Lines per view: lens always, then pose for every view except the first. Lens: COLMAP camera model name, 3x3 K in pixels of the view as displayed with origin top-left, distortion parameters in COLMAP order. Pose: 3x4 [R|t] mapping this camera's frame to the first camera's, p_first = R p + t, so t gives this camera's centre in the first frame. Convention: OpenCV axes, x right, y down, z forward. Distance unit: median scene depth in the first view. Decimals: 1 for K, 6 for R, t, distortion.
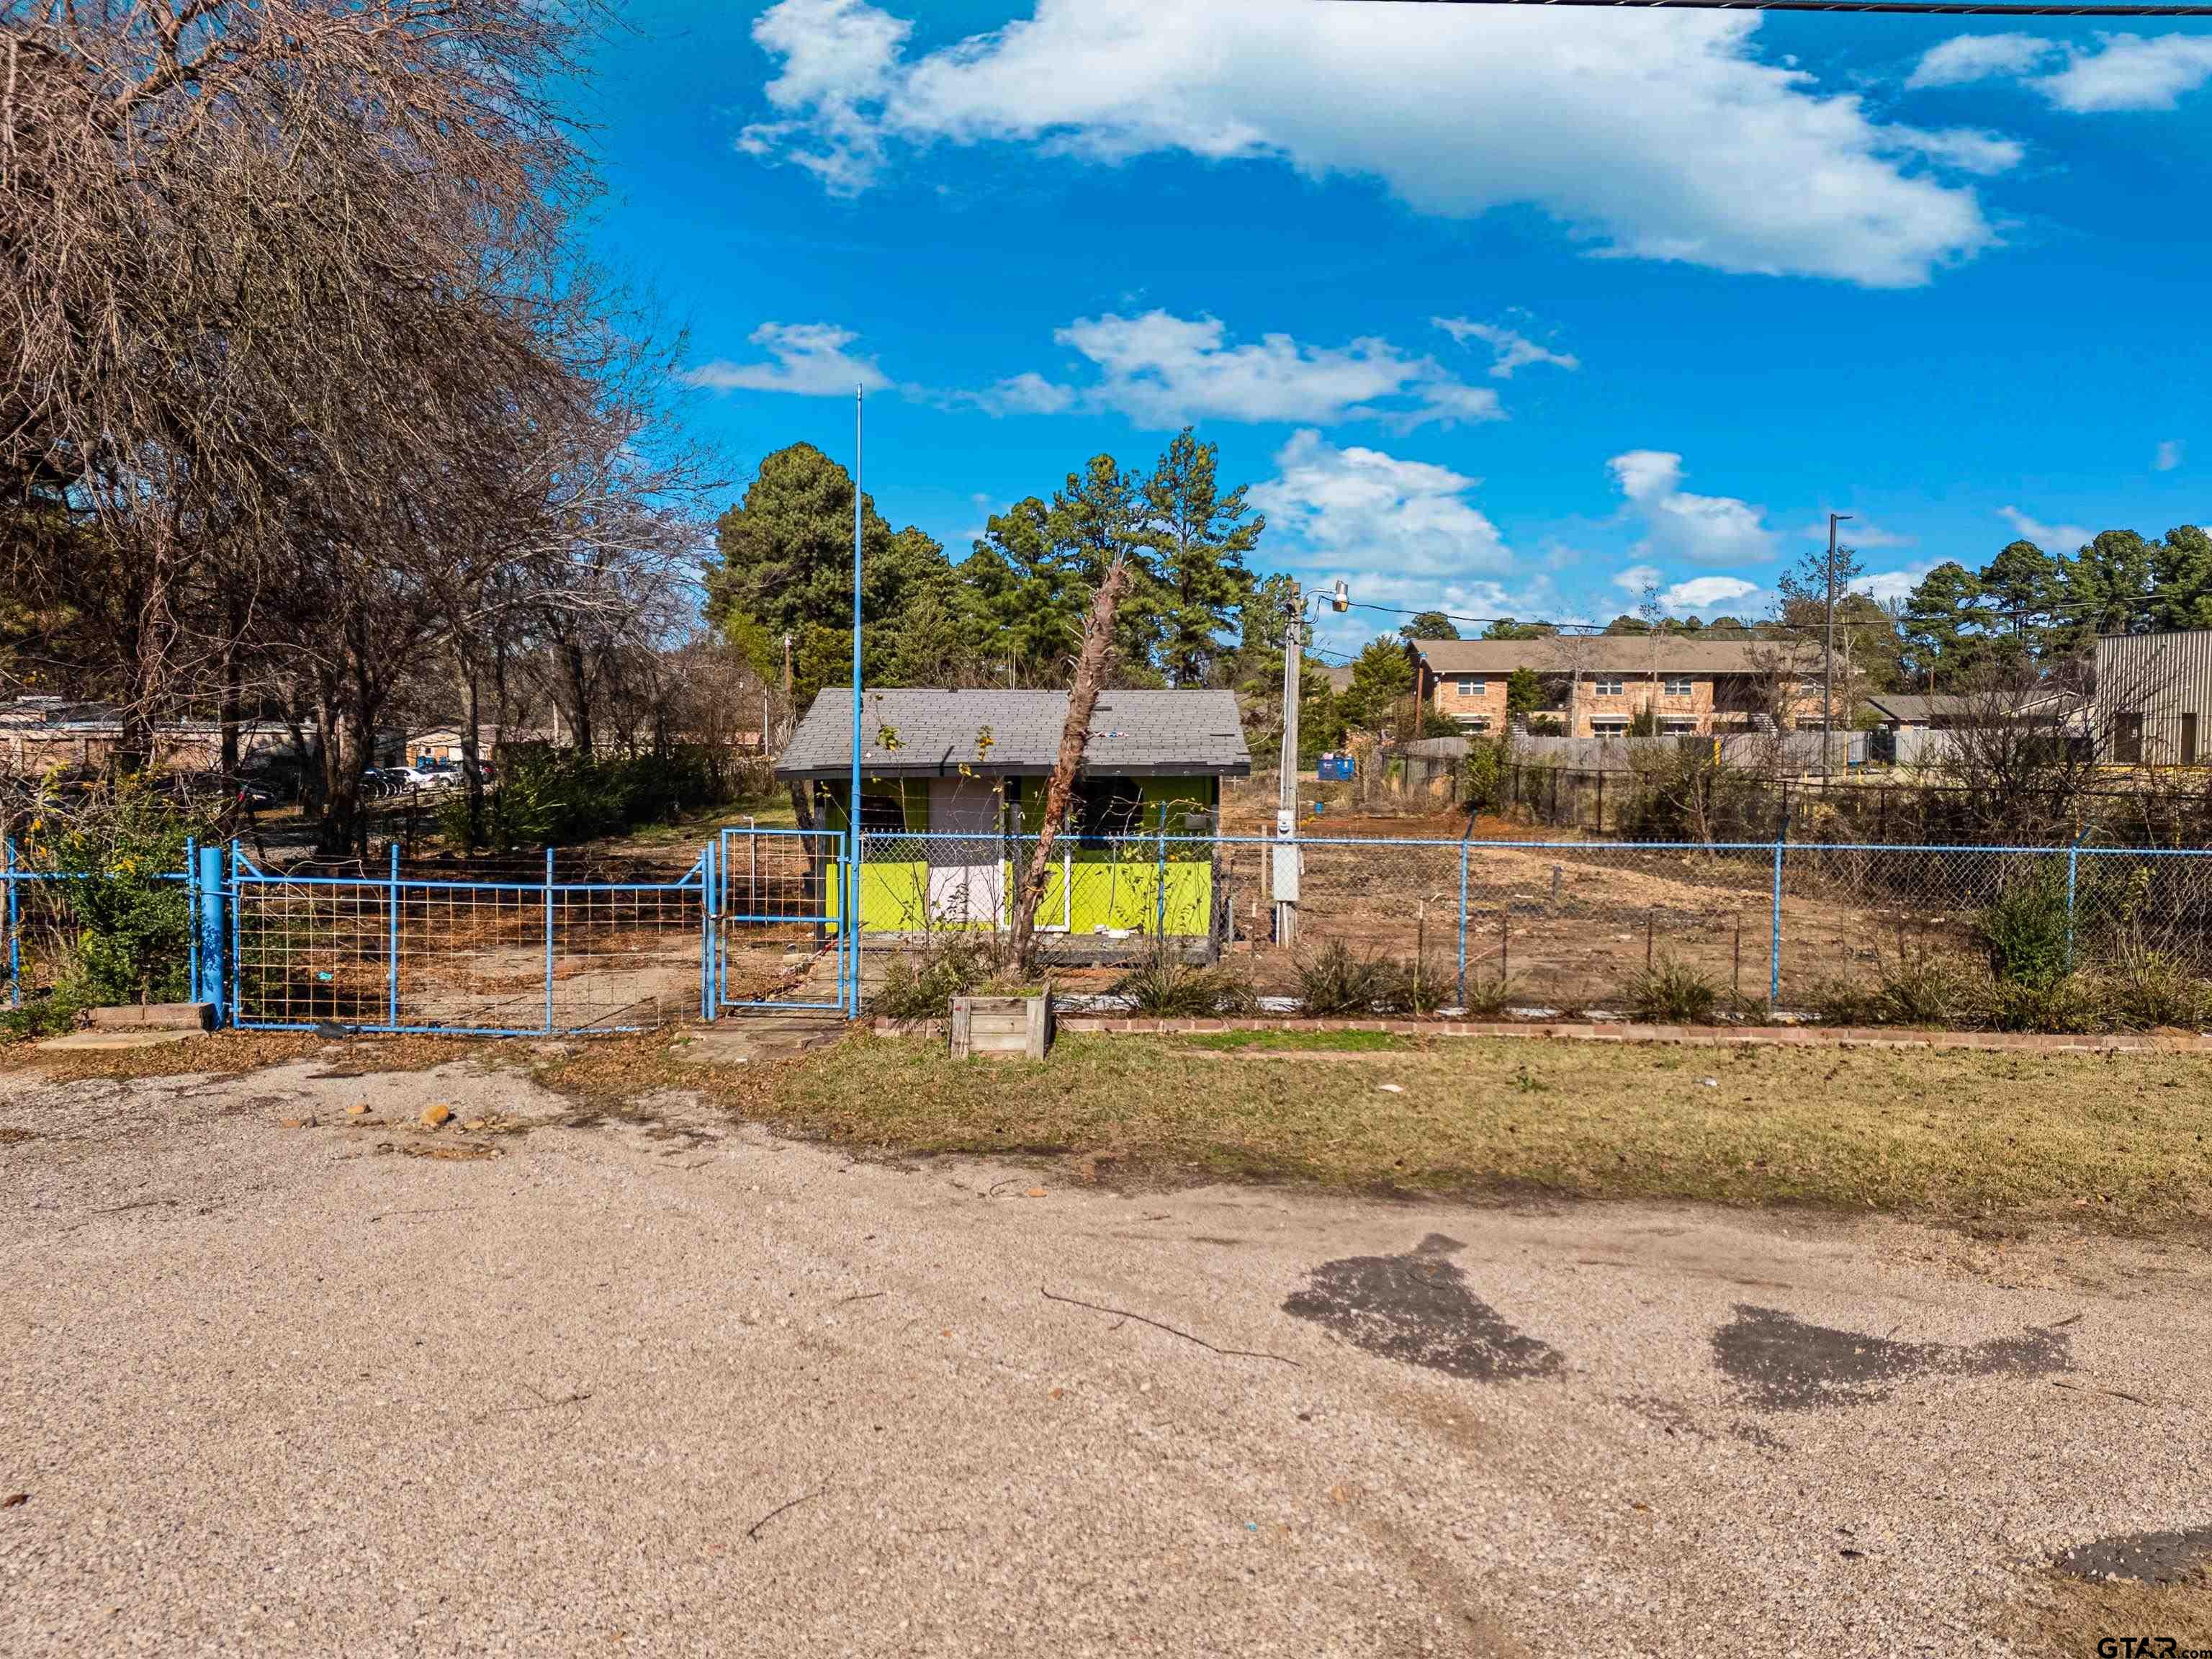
lens RADIAL K [[1606.7, 0, 1072.7], [0, 1606.7, 836.1], [0, 0, 1]] dist [0.074587, -0.100033]
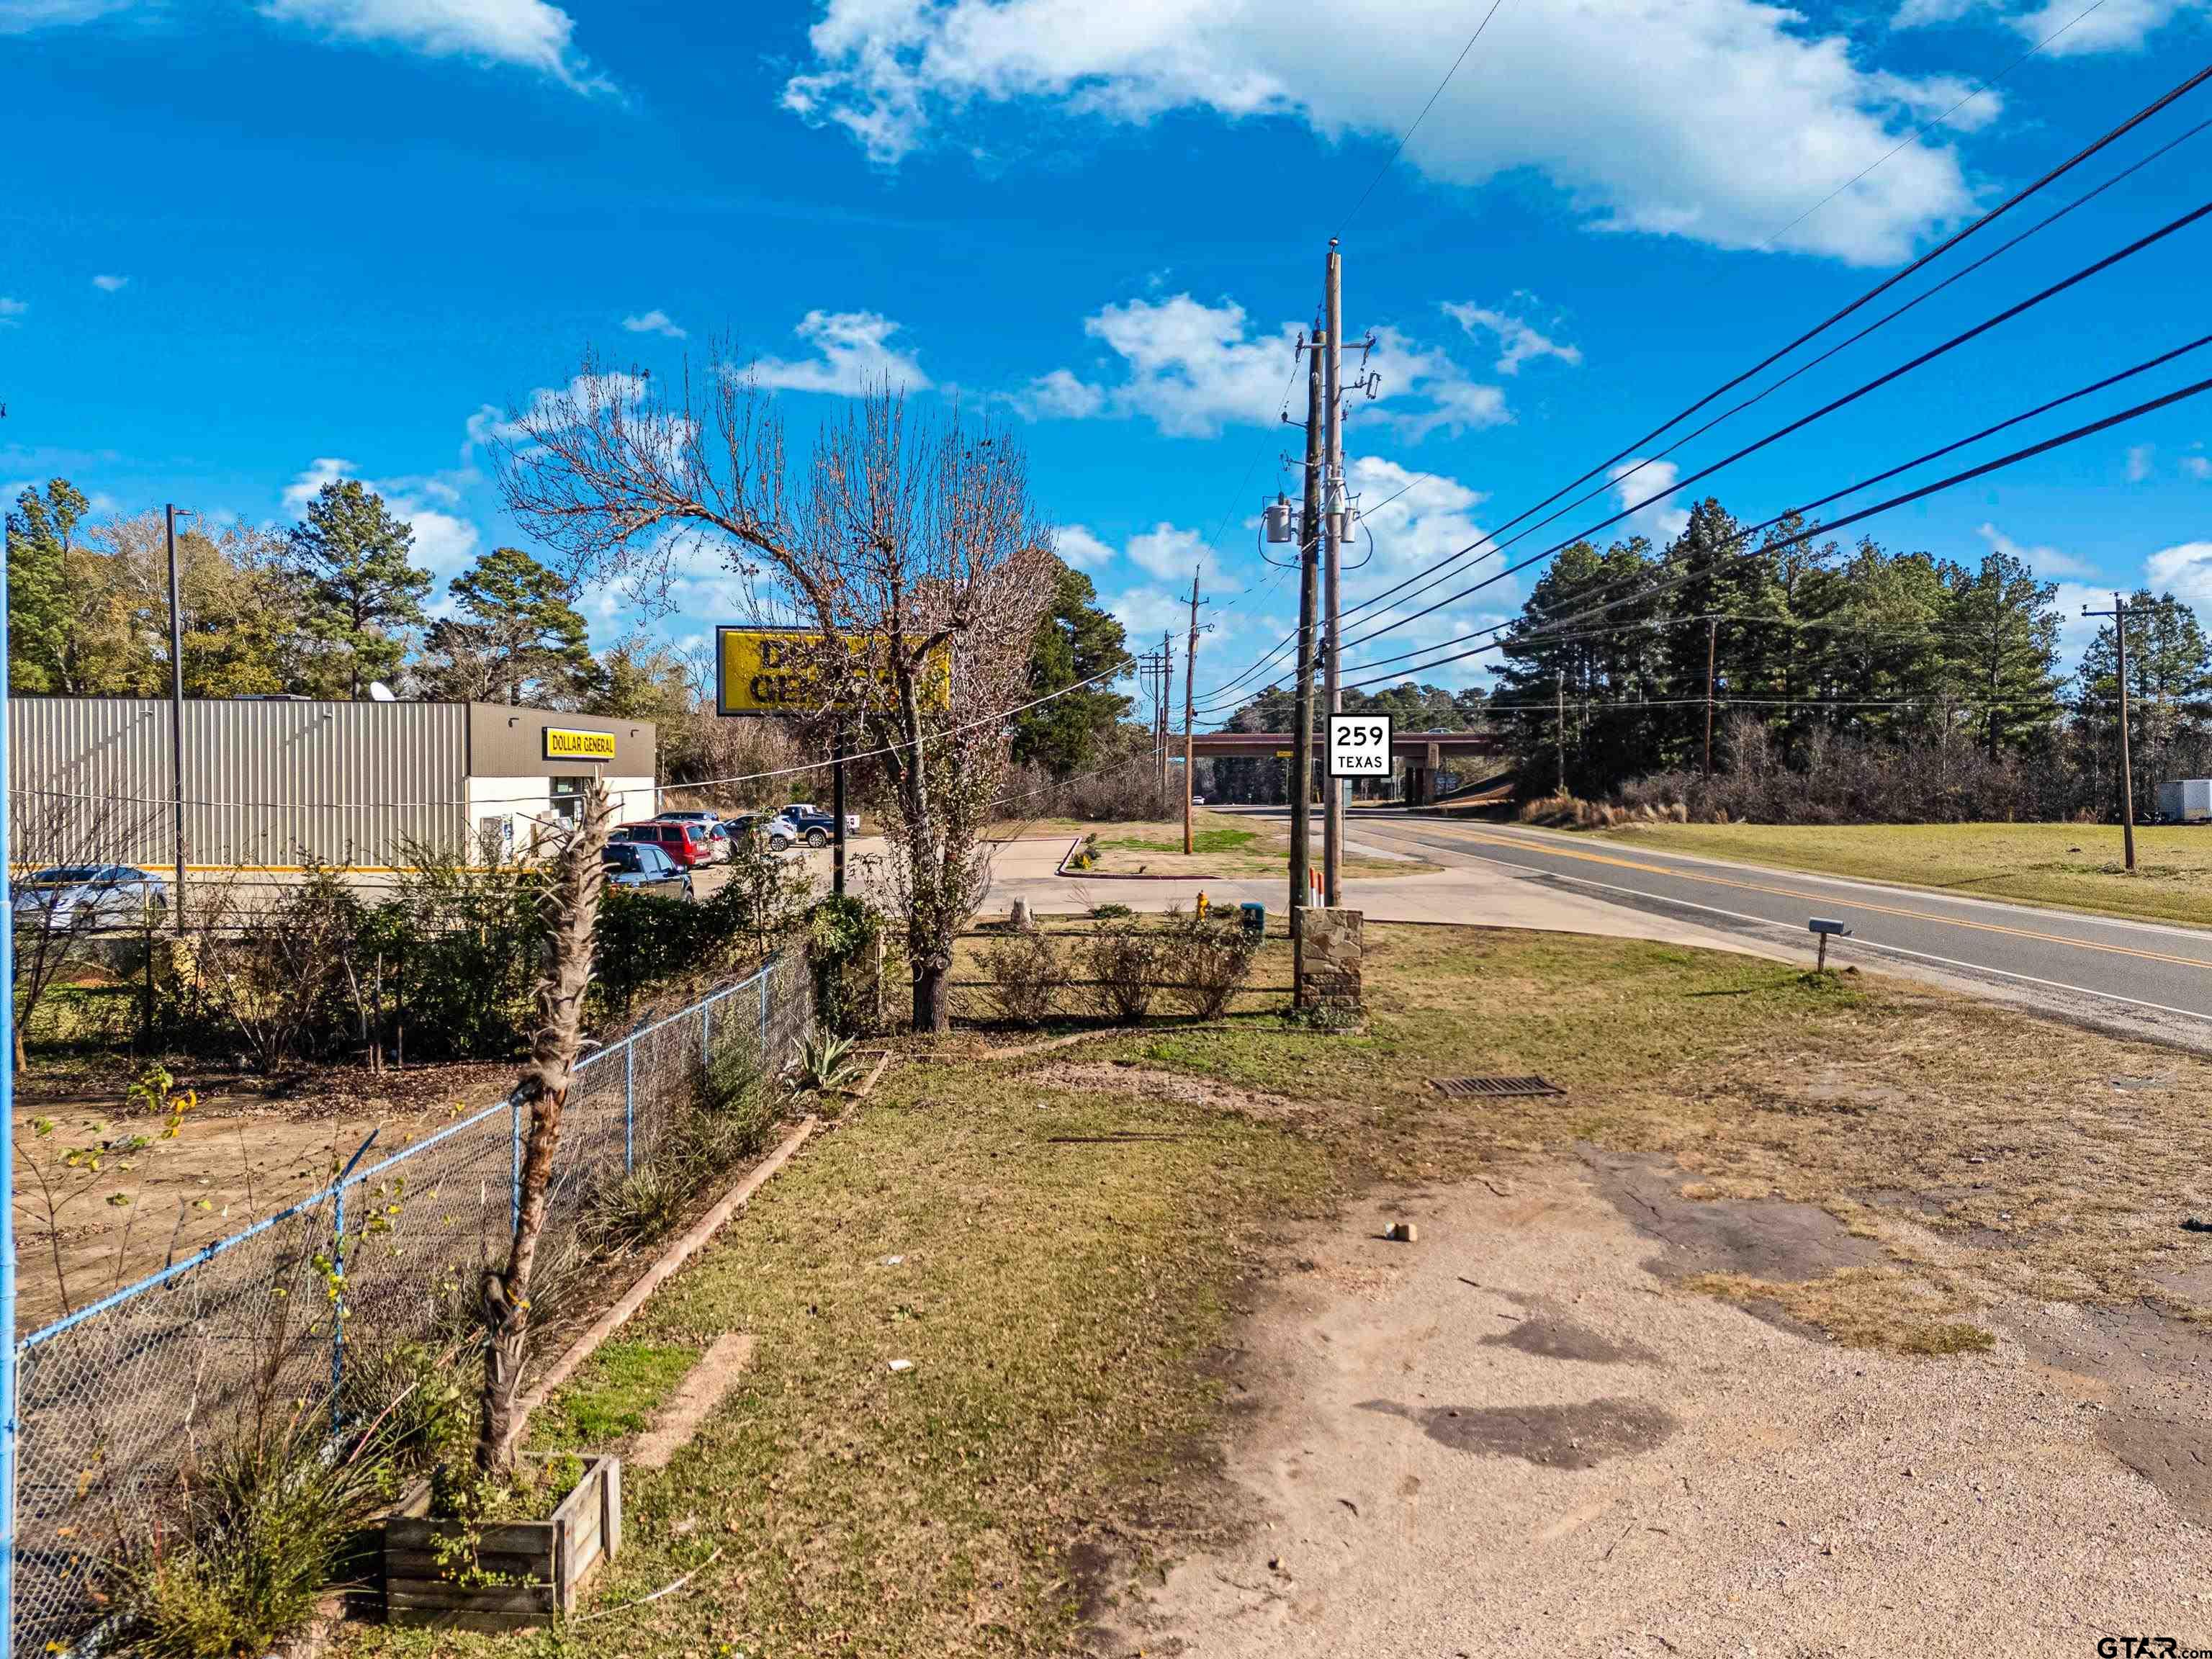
lens RADIAL K [[1609.0, 0, 1099.7], [0, 1609.0, 831.1], [0, 0, 1]] dist [0.082921, -0.075674]
pose [[0.019632, -0.033148, 0.999258, -0.124035], [0.063295, 0.997487, 0.031846, -0.029777], [-0.997802, 0.062623, 0.021681, 0.141866]]
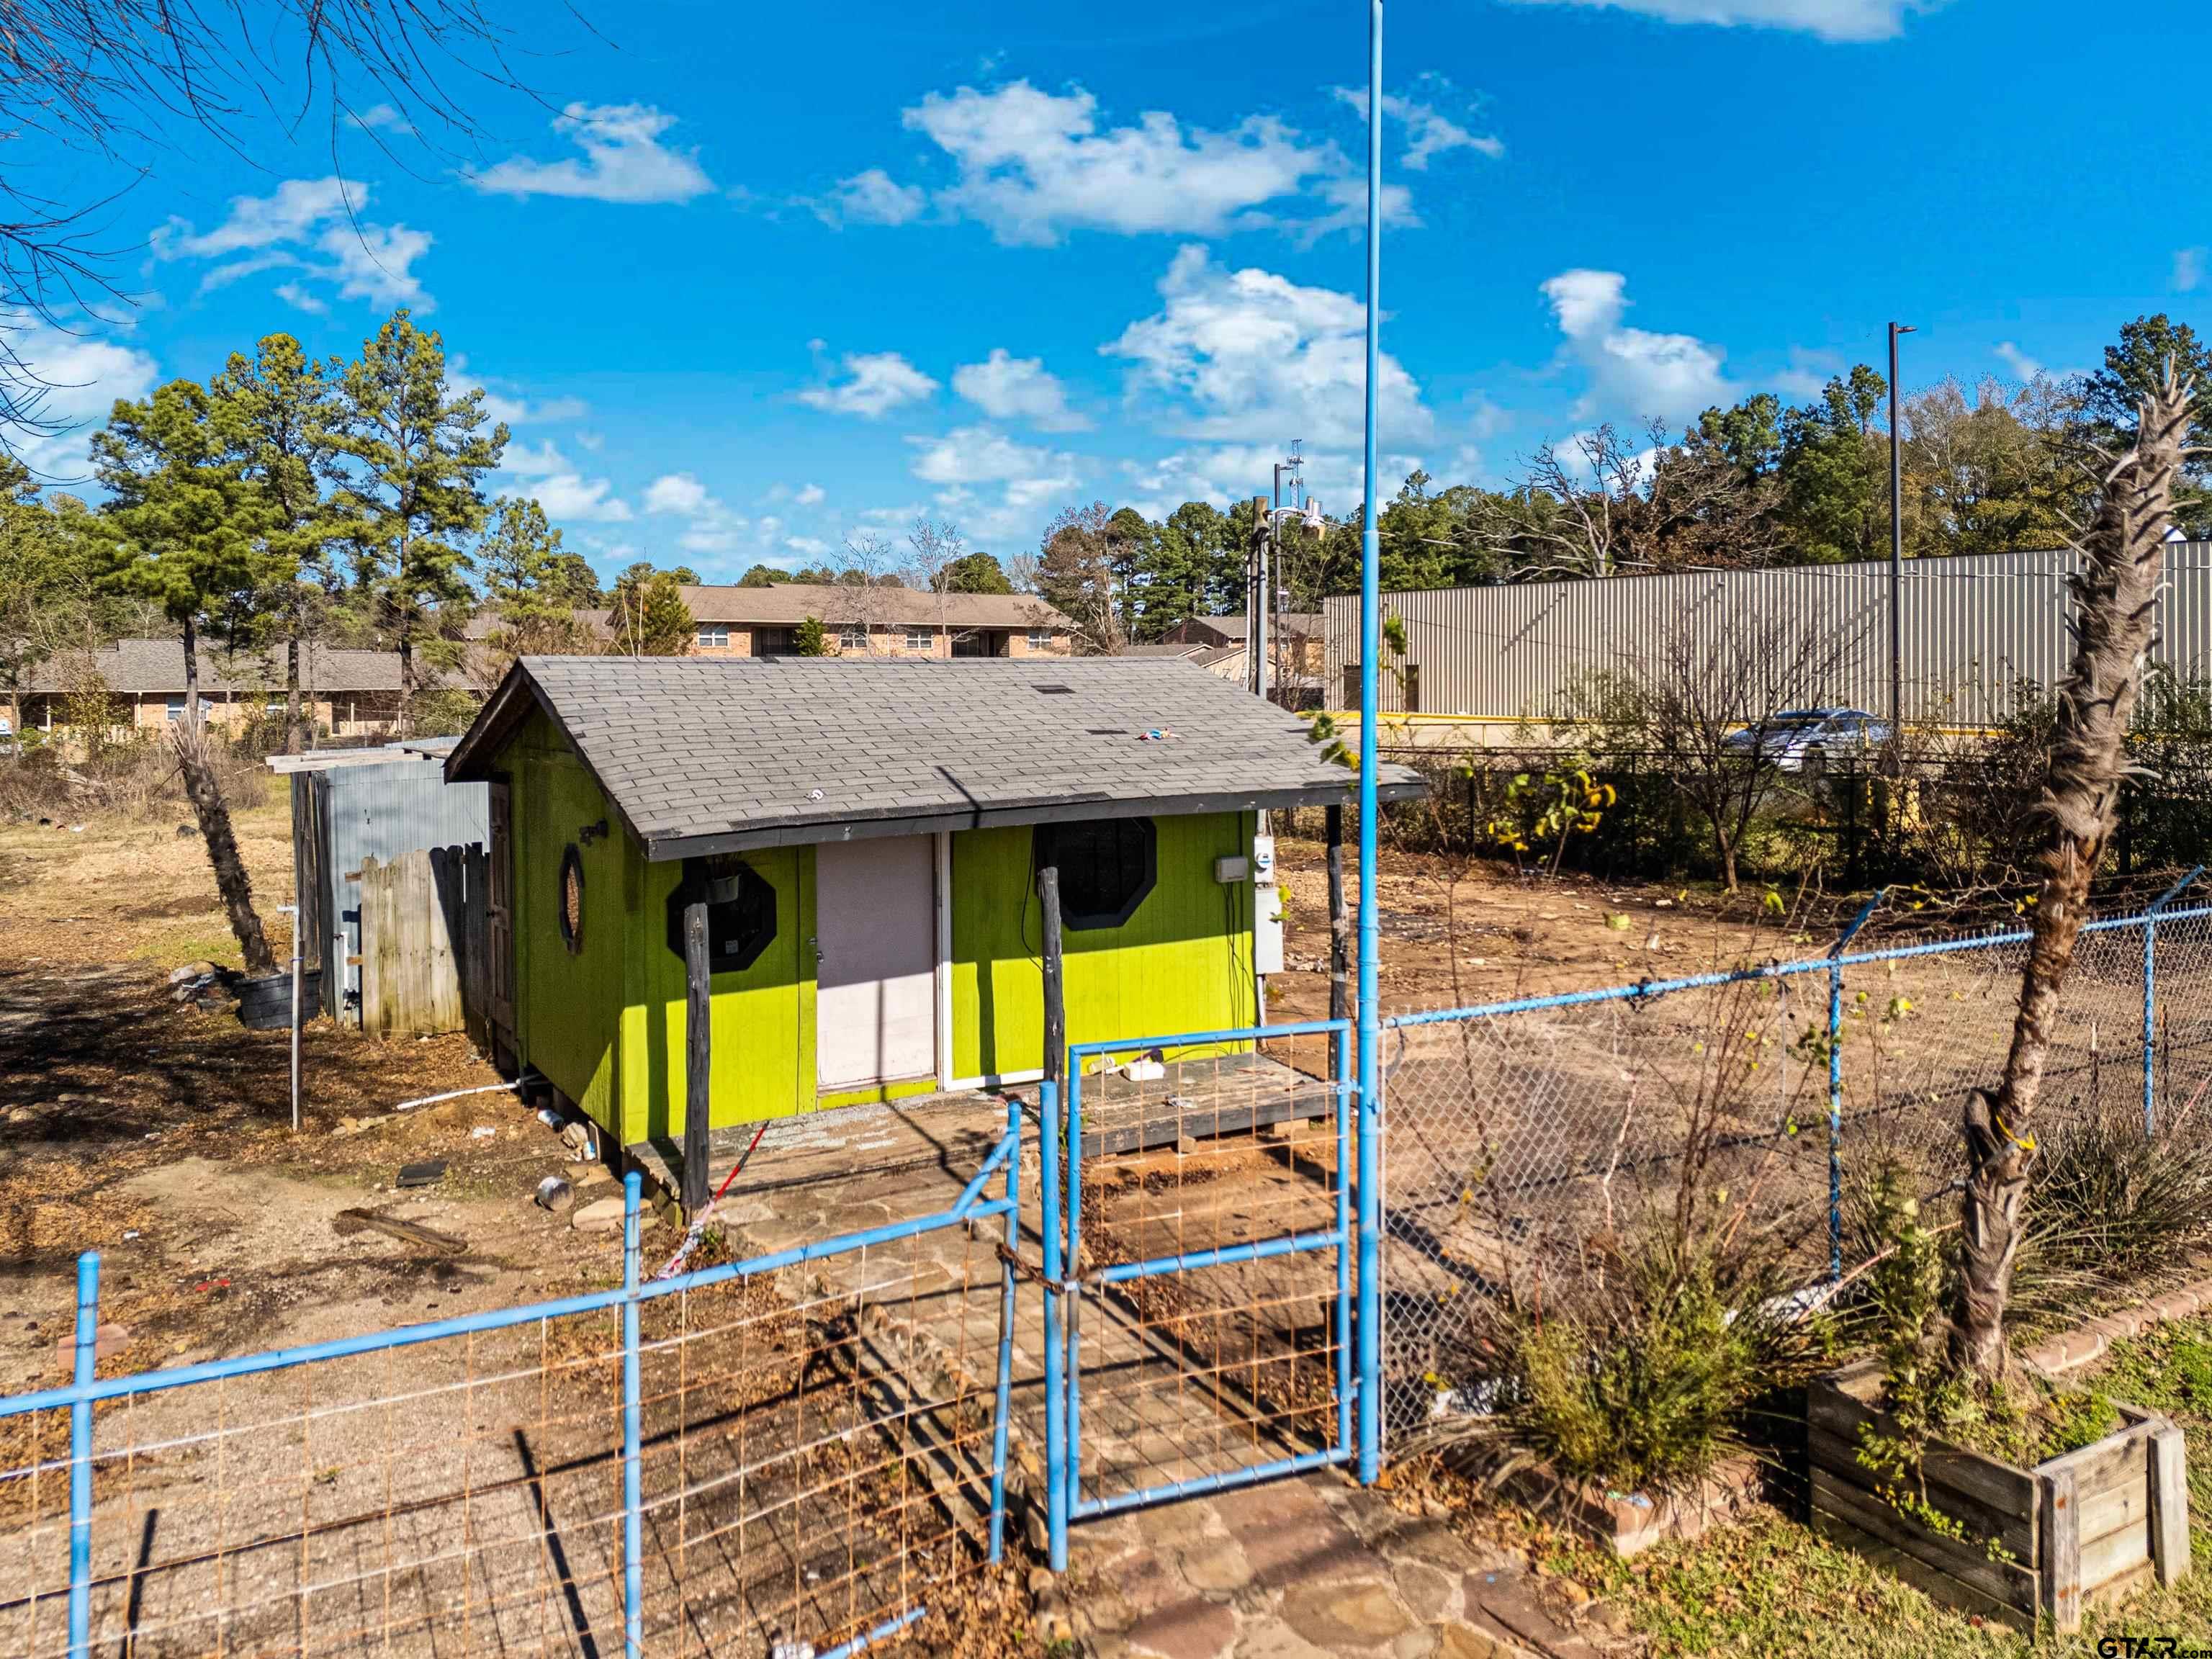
lens RADIAL K [[1676.5, 0, 1112.6], [0, 1676.5, 670.0], [0, 0, 1]] dist [0.068262, -0.069267]
pose [[0.846514, -0.005725, 0.532336, -0.089171], [0.043738, 0.997310, -0.058826, -0.014488], [-0.530567, 0.073080, 0.844487, 0.139977]]
